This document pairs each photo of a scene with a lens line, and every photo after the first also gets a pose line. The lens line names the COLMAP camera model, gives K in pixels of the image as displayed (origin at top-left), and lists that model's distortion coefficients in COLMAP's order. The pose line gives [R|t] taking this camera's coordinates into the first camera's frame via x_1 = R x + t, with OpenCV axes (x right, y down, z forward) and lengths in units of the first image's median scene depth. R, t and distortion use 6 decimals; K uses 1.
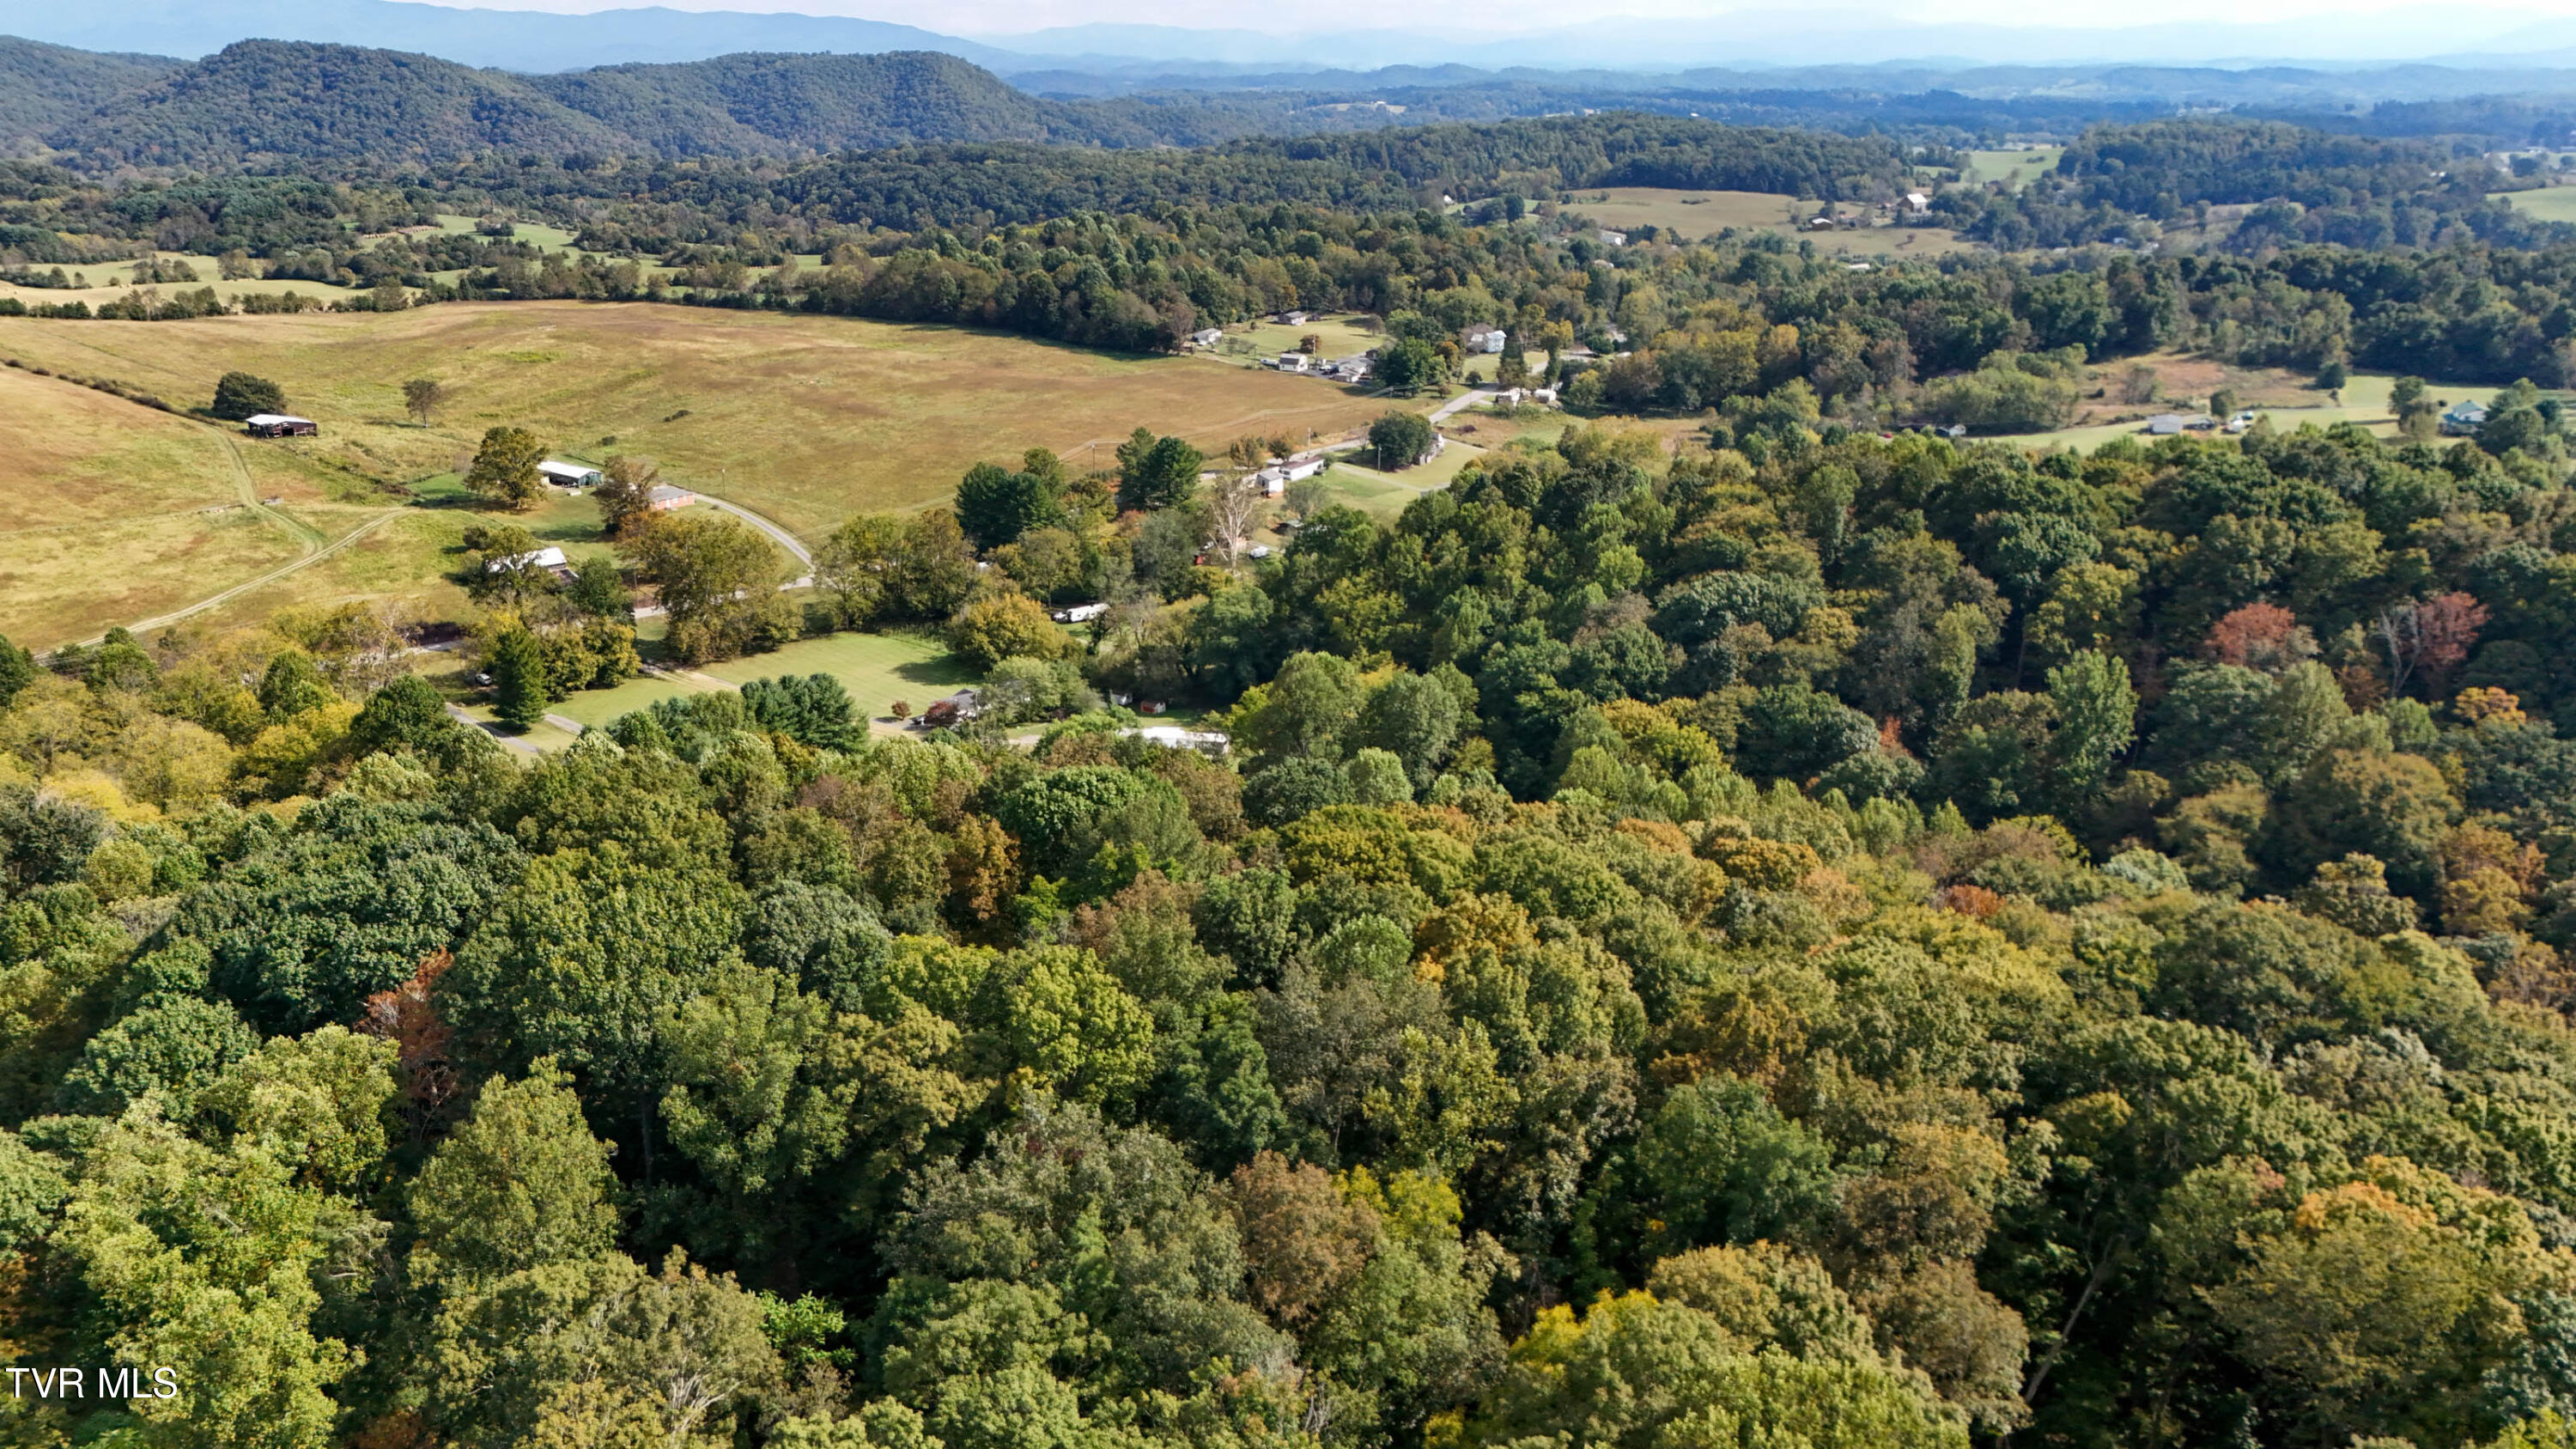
lens RADIAL K [[1897.8, 0, 1302.8], [0, 1897.8, 730.7], [0, 0, 1]] dist [0.079824, -0.073144]
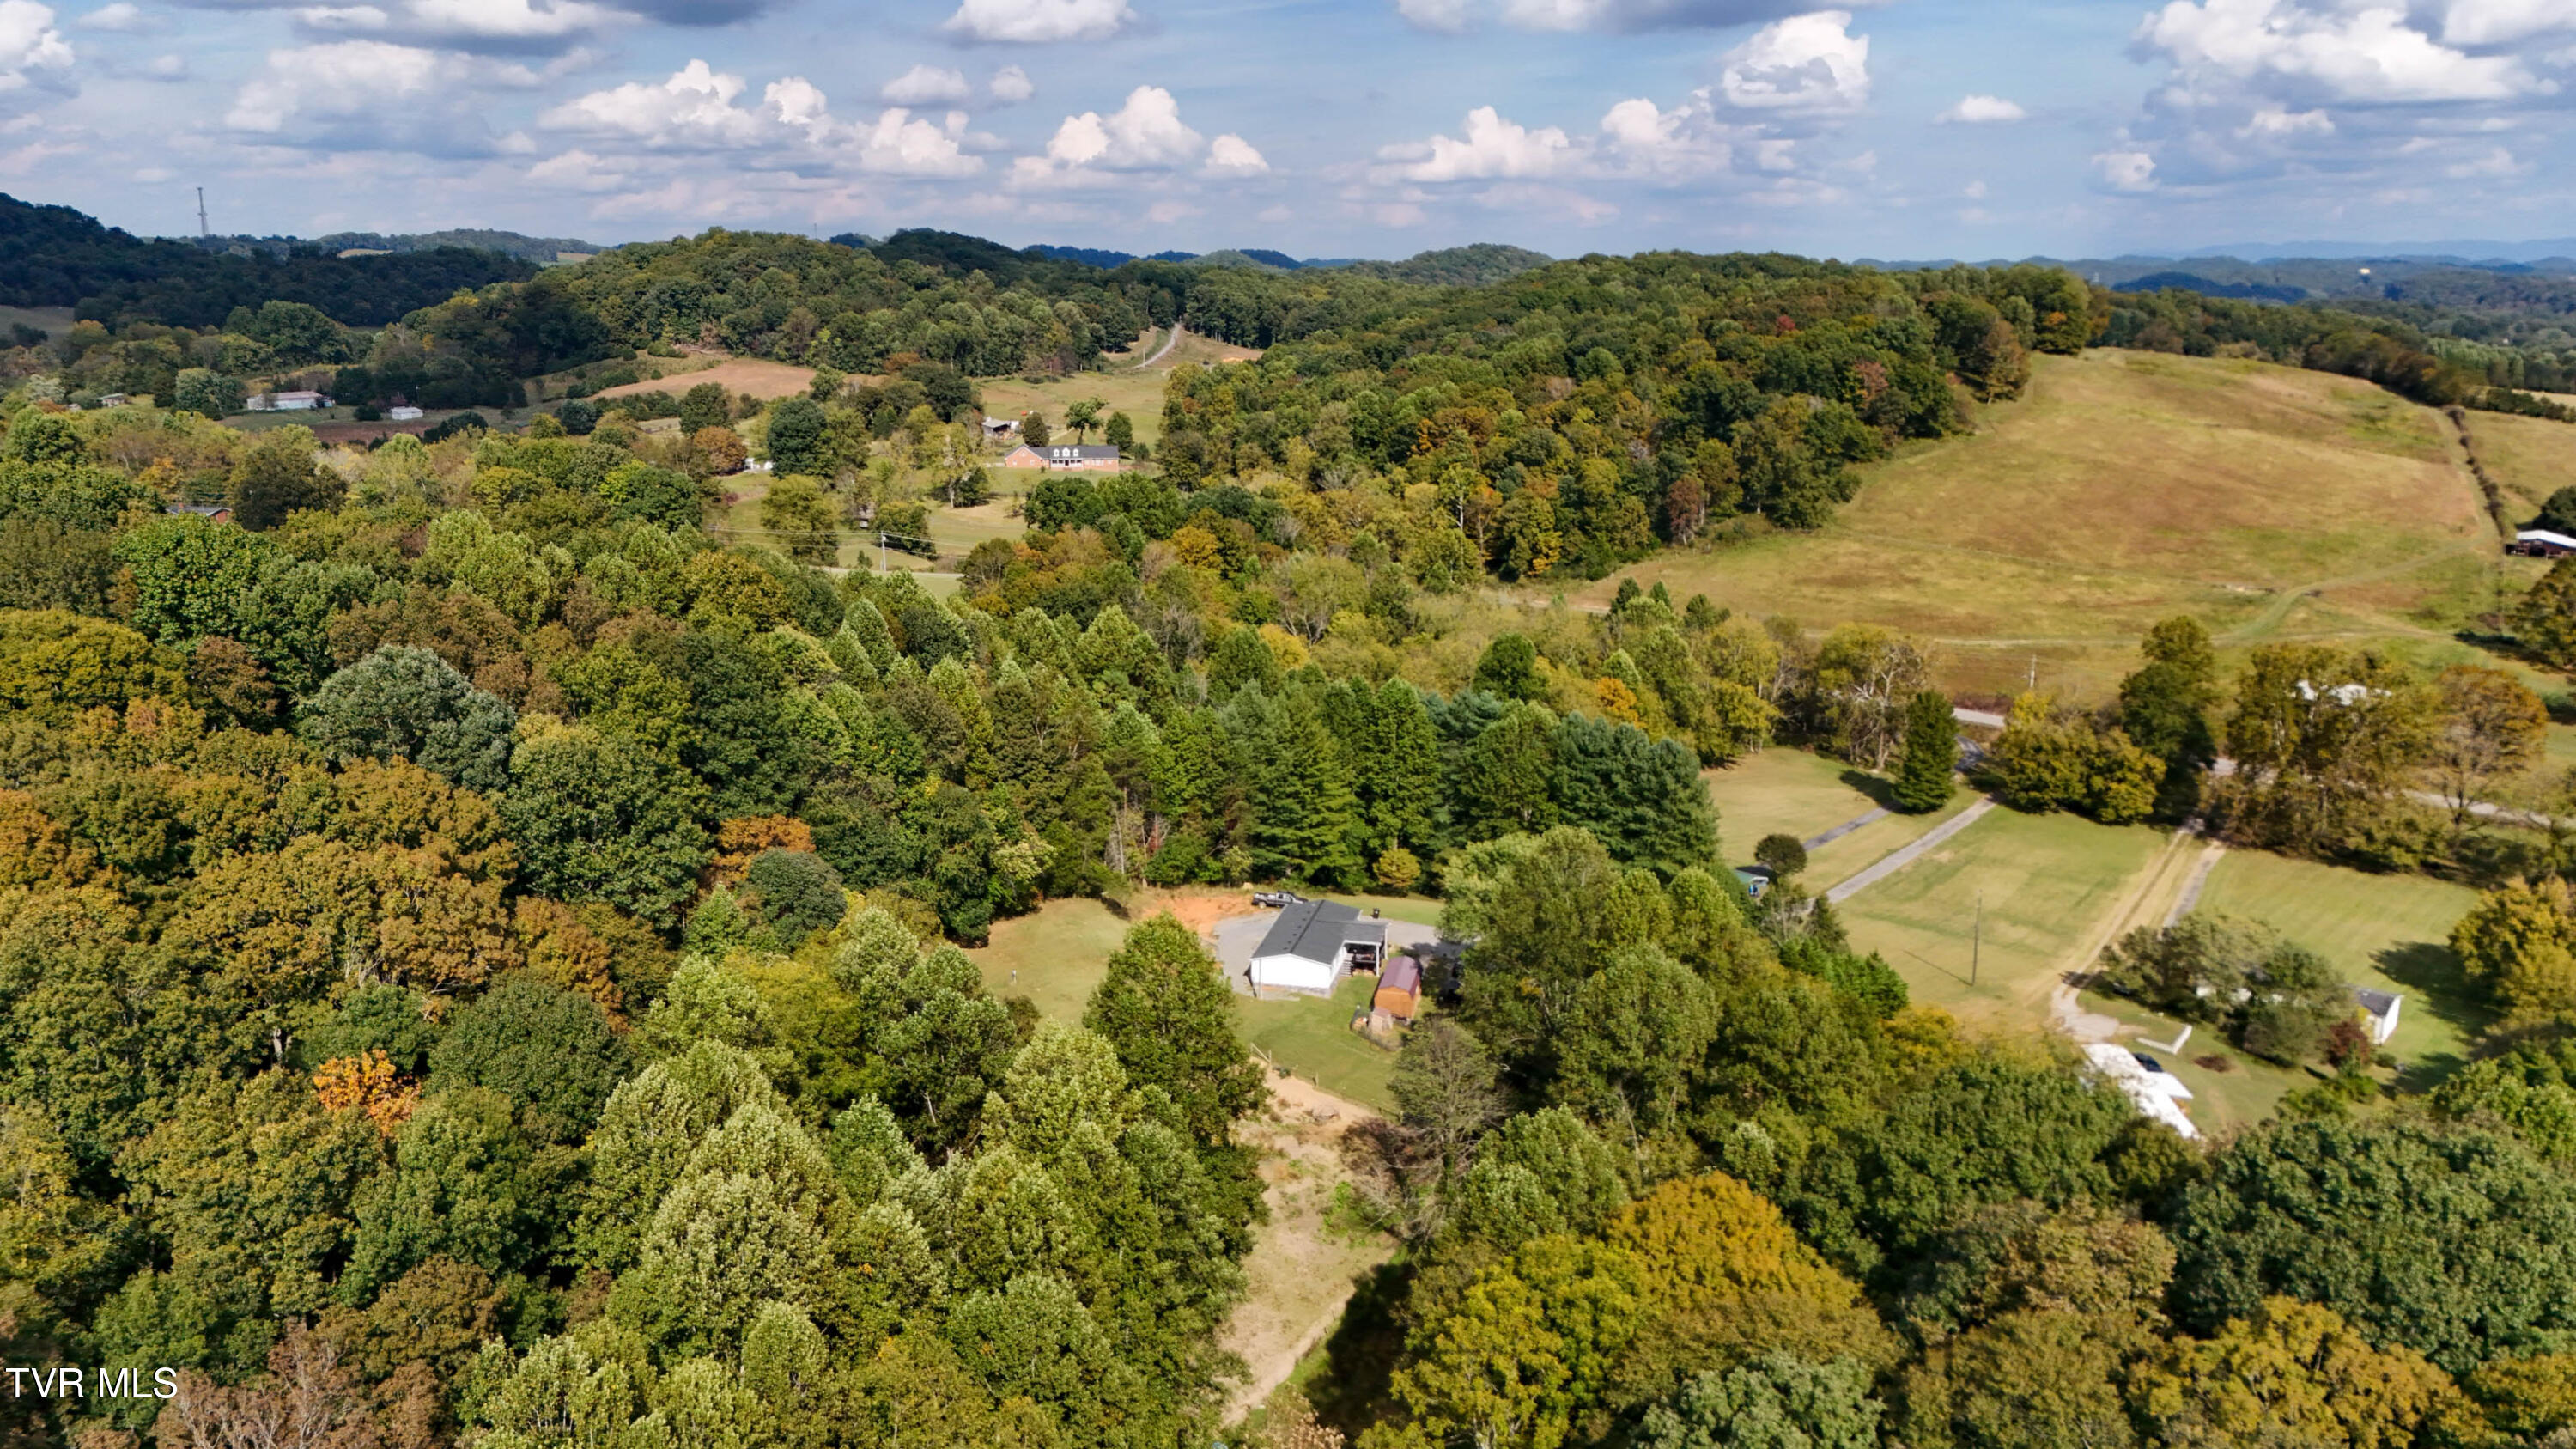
lens RADIAL K [[1897.8, 0, 1298.4], [0, 1897.8, 724.0], [0, 0, 1]] dist [0.079824, -0.073144]
pose [[0.074293, 0.229030, -0.970580, 0.183888], [-0.330421, 0.923946, 0.192733, -0.053041], [0.940905, 0.306381, 0.144319, 0.302268]]
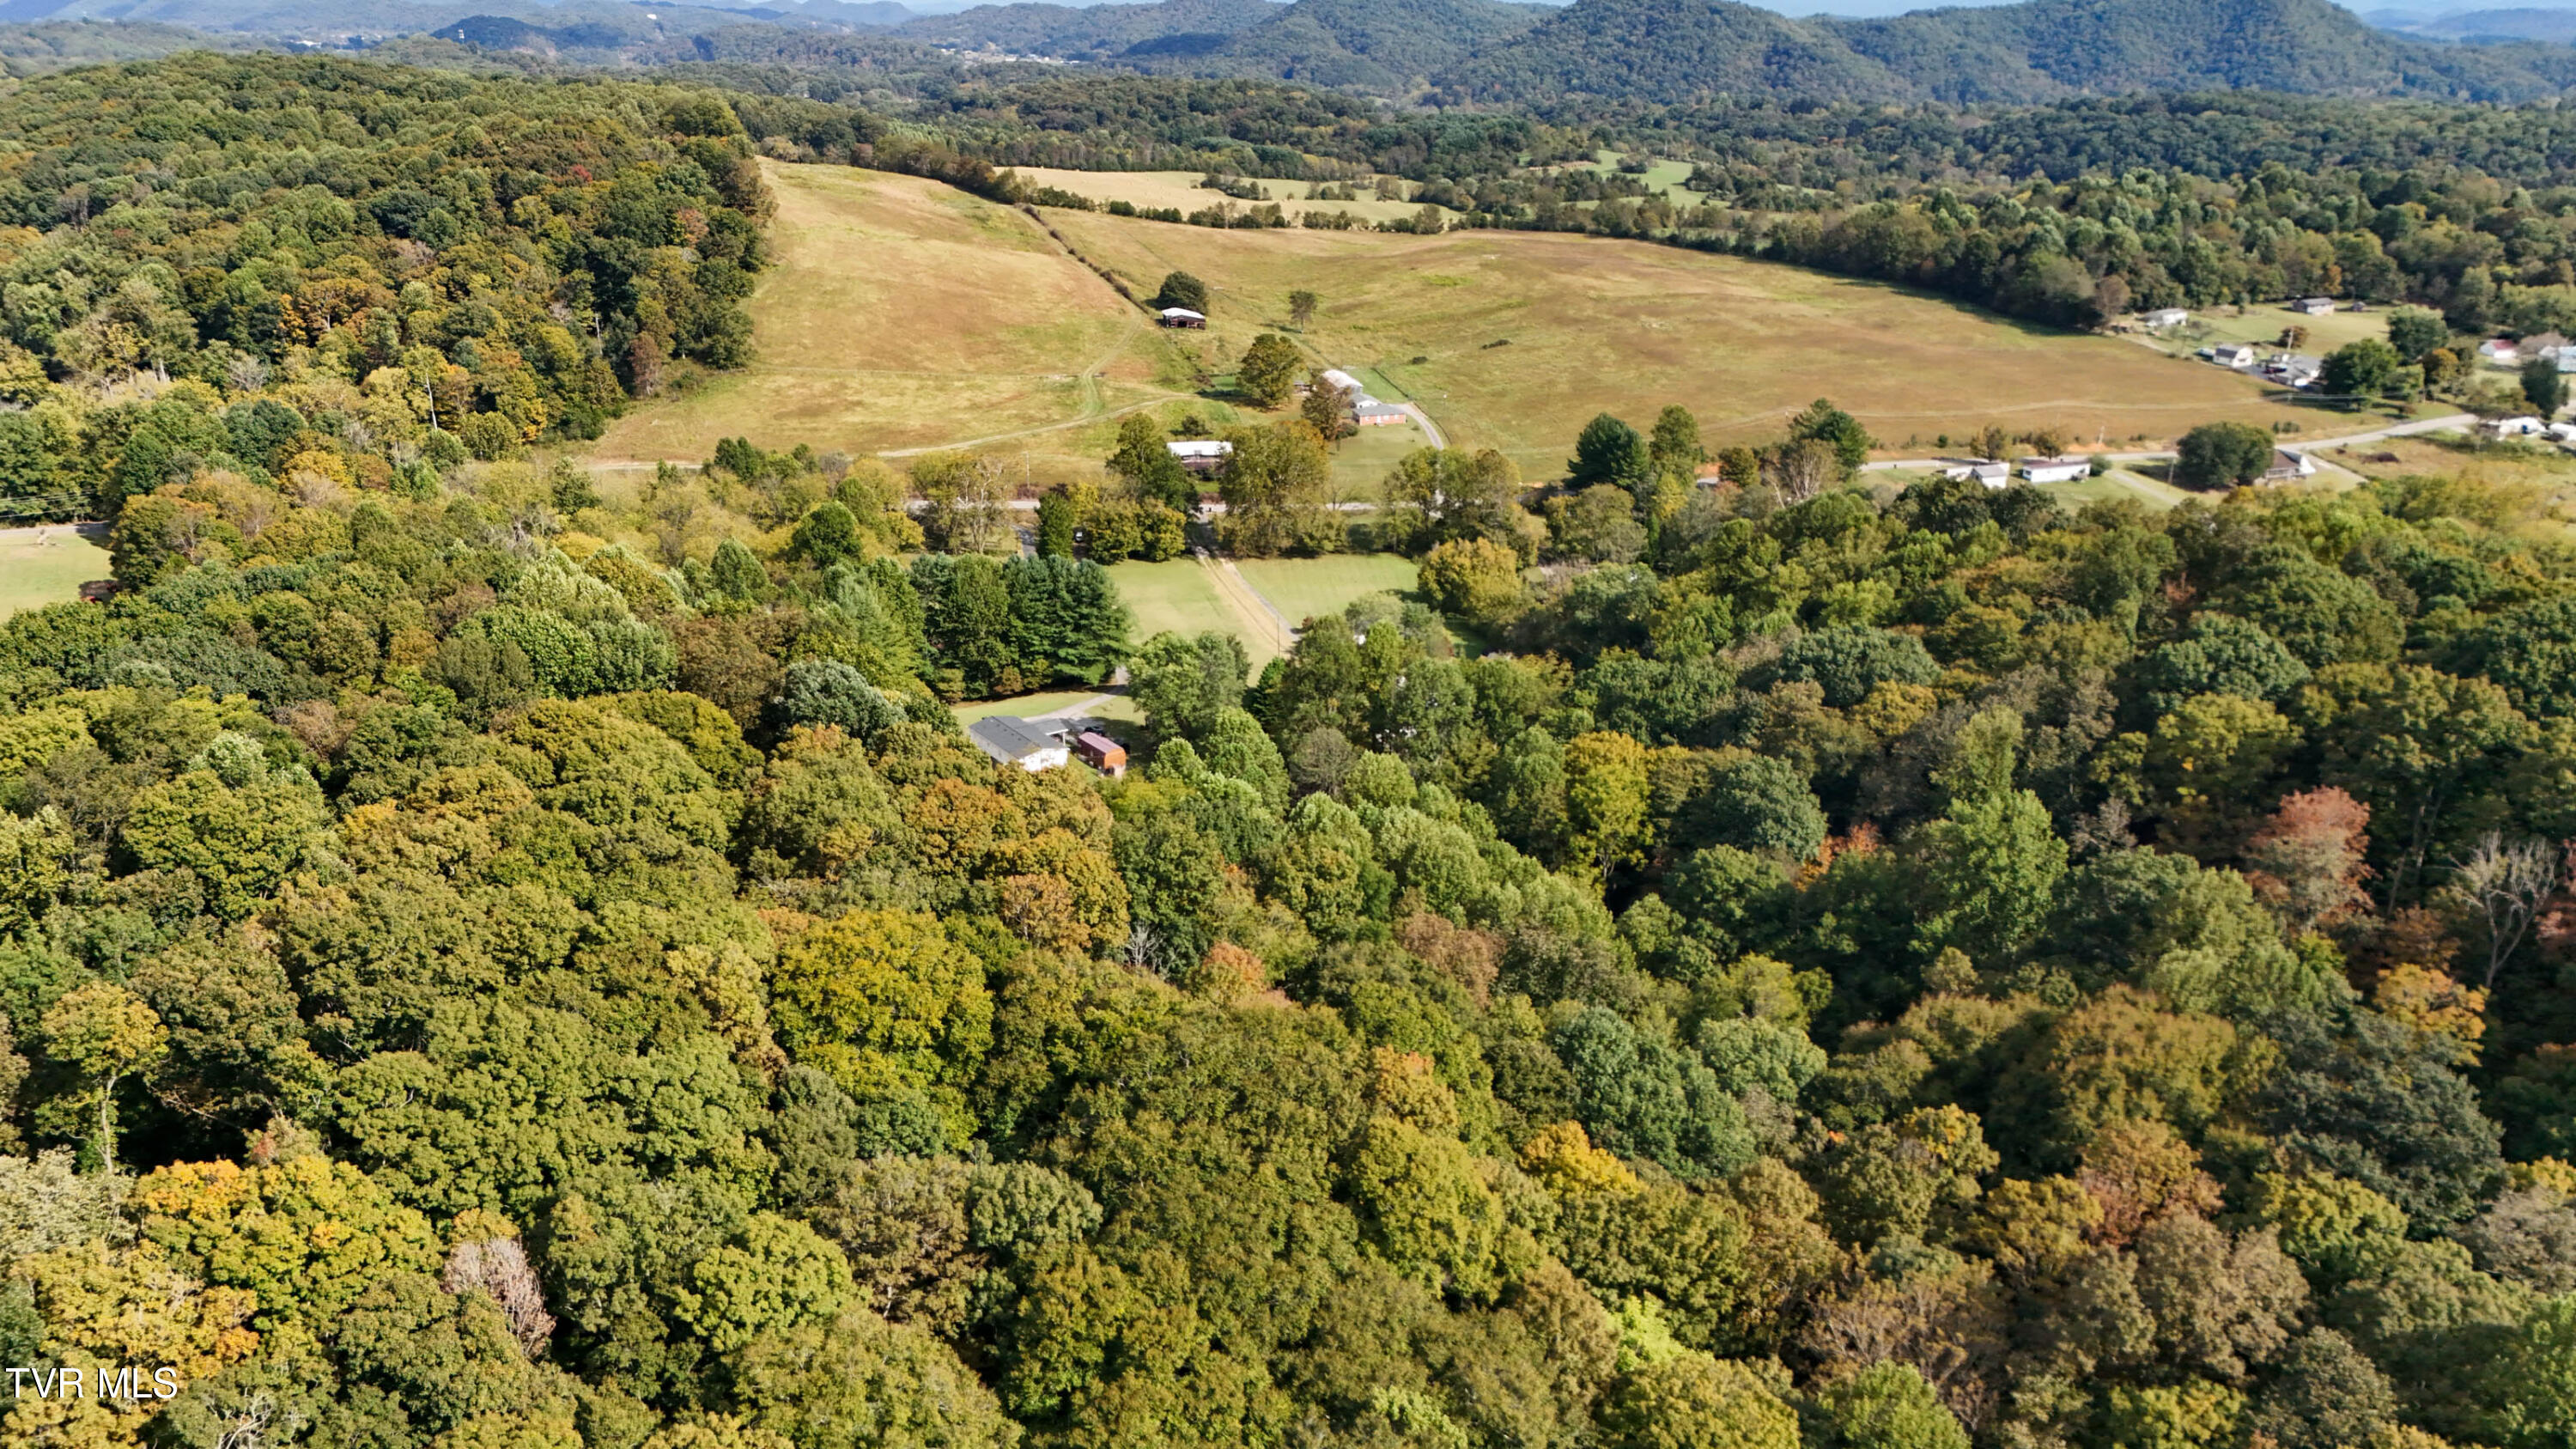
lens RADIAL K [[1897.8, 0, 1303.1], [0, 1897.8, 740.8], [0, 0, 1]] dist [0.079824, -0.073144]
pose [[0.782589, 0.225366, -0.580314, 0.205791], [-0.207698, 0.973283, 0.097882, -0.025143], [0.586869, 0.043929, 0.808489, 0.072667]]
